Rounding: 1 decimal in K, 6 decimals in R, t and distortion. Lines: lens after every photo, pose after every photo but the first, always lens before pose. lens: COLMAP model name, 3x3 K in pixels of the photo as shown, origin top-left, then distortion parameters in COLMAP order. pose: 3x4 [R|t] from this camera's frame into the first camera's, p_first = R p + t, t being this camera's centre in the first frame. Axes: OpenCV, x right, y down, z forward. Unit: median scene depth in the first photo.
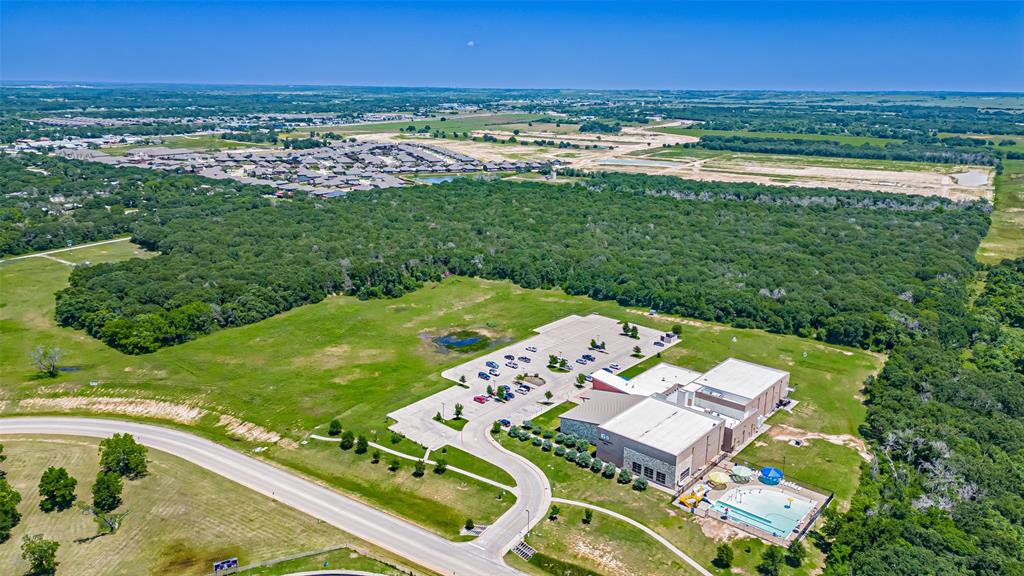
lens RADIAL K [[716.1, 0, 510.8], [0, 716.1, 291.1], [0, 0, 1]] dist [0.071720, -0.076227]
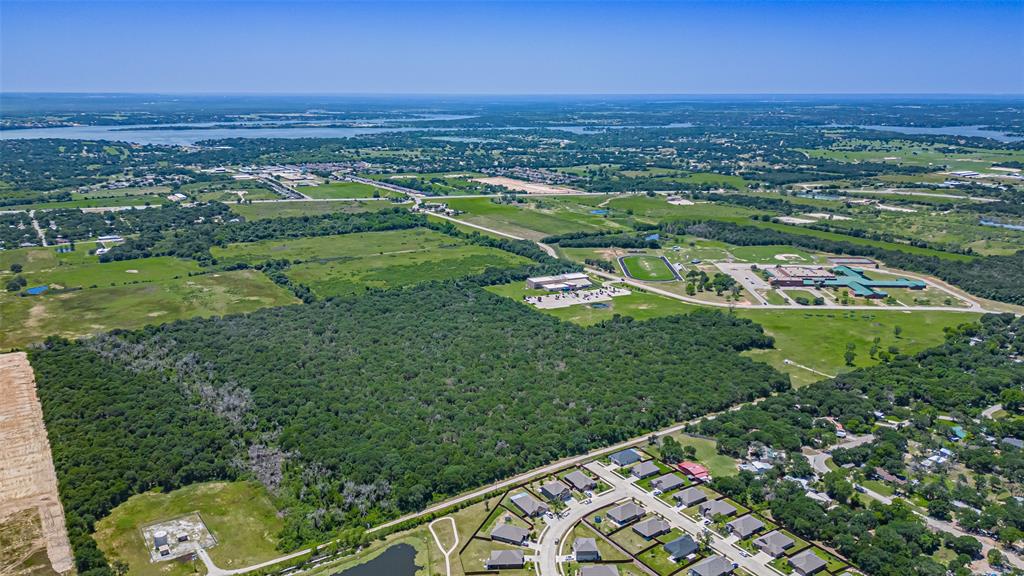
lens RADIAL K [[765.6, 0, 517.8], [0, 765.6, 297.1], [0, 0, 1]] dist [0.027603, -0.002375]
pose [[-0.916171, -0.125326, 0.380689, -0.804818], [0.085017, 0.867466, 0.490178, -1.280503], [-0.391667, 0.481452, -0.784093, 3.062381]]
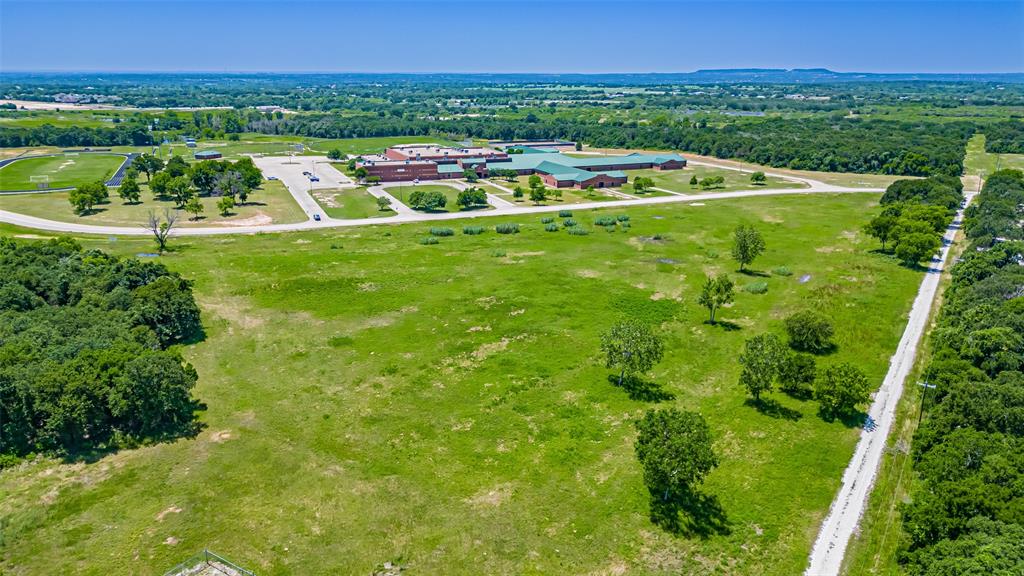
lens RADIAL K [[716.1, 0, 507.0], [0, 716.1, 287.1], [0, 0, 1]] dist [0.071720, -0.076227]
pose [[-0.999812, -0.018604, 0.005485, -0.797003], [-0.012951, 0.850880, 0.525200, -0.234939], [-0.014438, 0.525030, -0.850961, 1.359517]]
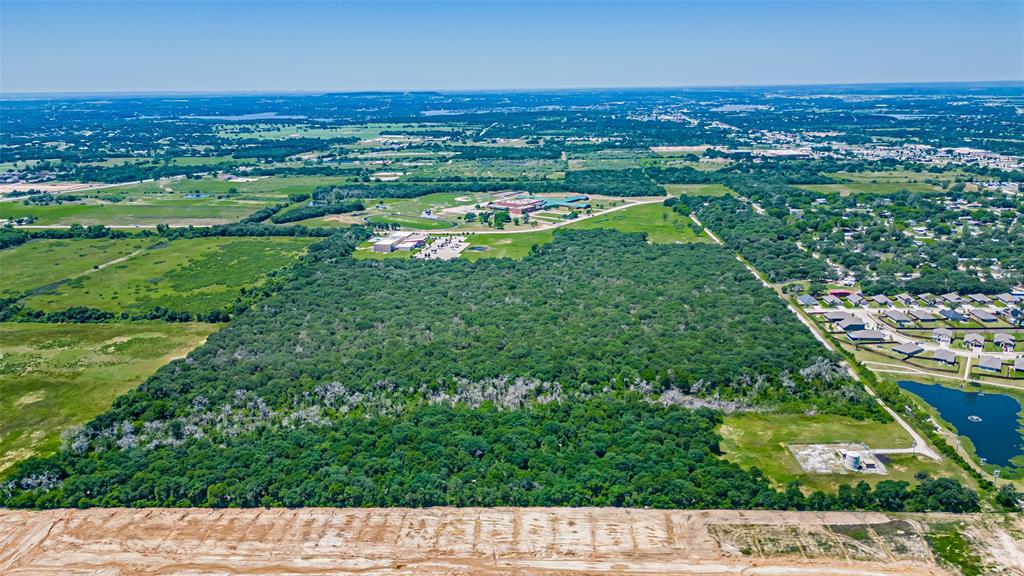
lens RADIAL K [[716.1, 0, 518.7], [0, 716.1, 297.6], [0, 0, 1]] dist [0.071720, -0.076227]
pose [[-0.865591, 0.136924, -0.481668, 1.050287], [-0.131918, 0.865560, 0.483119, -1.047322], [0.483063, 0.481724, -0.731158, 2.933127]]
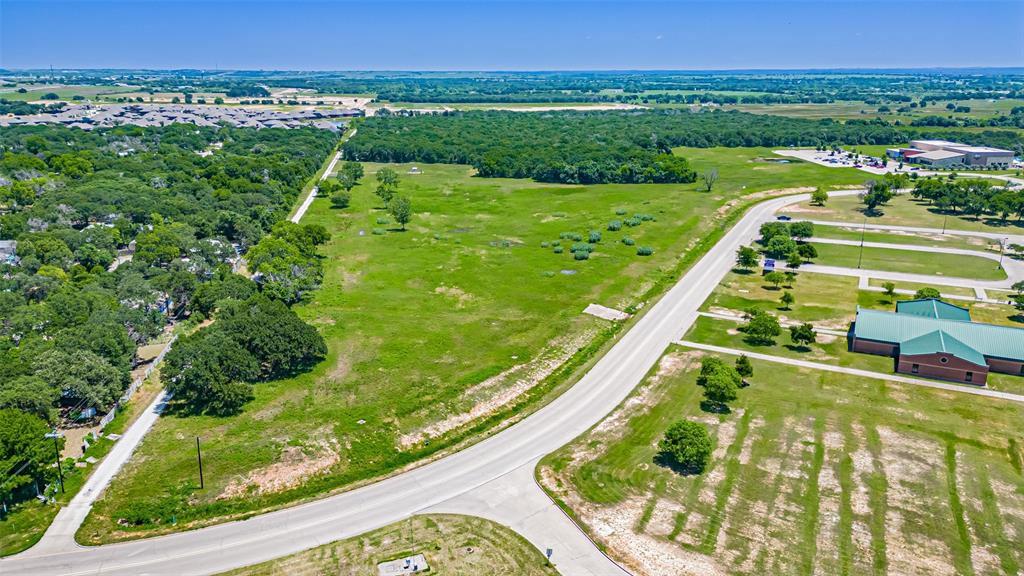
lens RADIAL K [[716.1, 0, 506.8], [0, 716.1, 291.7], [0, 0, 1]] dist [0.071720, -0.076227]
pose [[0.757086, -0.202318, 0.621199, -1.426901], [0.188597, 0.978042, 0.088686, 0.086404], [-0.625501, 0.050013, 0.778619, 0.129861]]
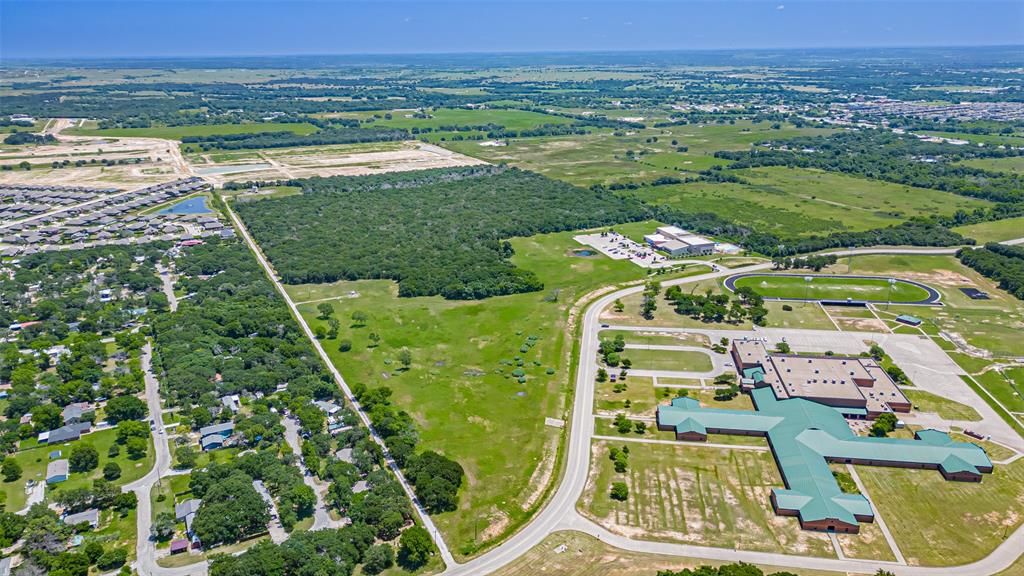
lens RADIAL K [[716.1, 0, 507.0], [0, 716.1, 290.0], [0, 0, 1]] dist [0.071720, -0.076227]
pose [[0.512881, -0.288824, 0.808414, -1.976776], [0.250344, 0.951092, 0.180973, -0.282833], [-0.821146, 0.109564, 0.560103, -0.117068]]
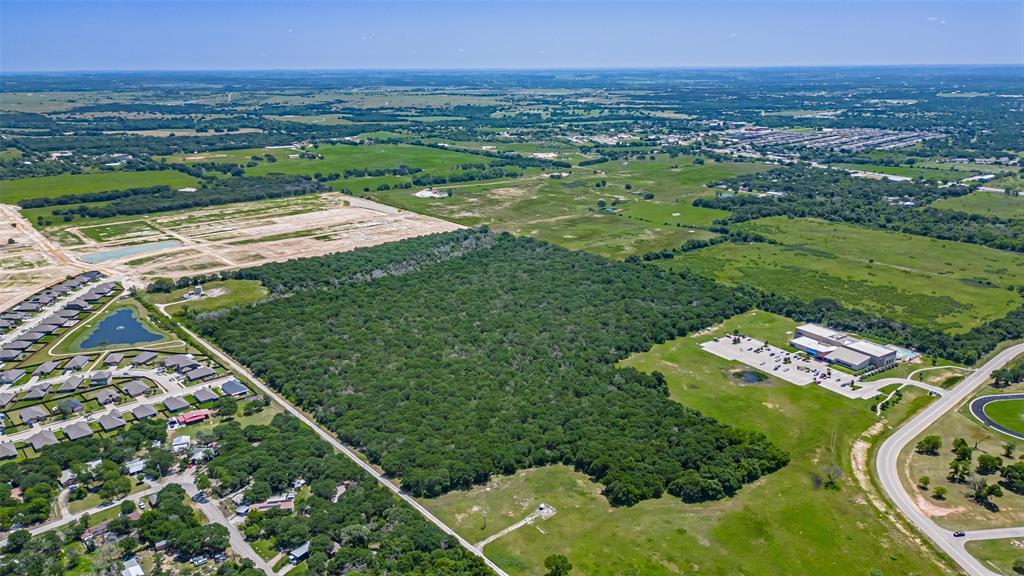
lens RADIAL K [[716.1, 0, 506.6], [0, 716.1, 290.9], [0, 0, 1]] dist [0.071720, -0.076227]
pose [[0.281789, -0.300893, 0.911076, -1.697999], [0.271061, 0.935840, 0.225234, -0.658881], [-0.920392, 0.183489, 0.345269, 0.801856]]
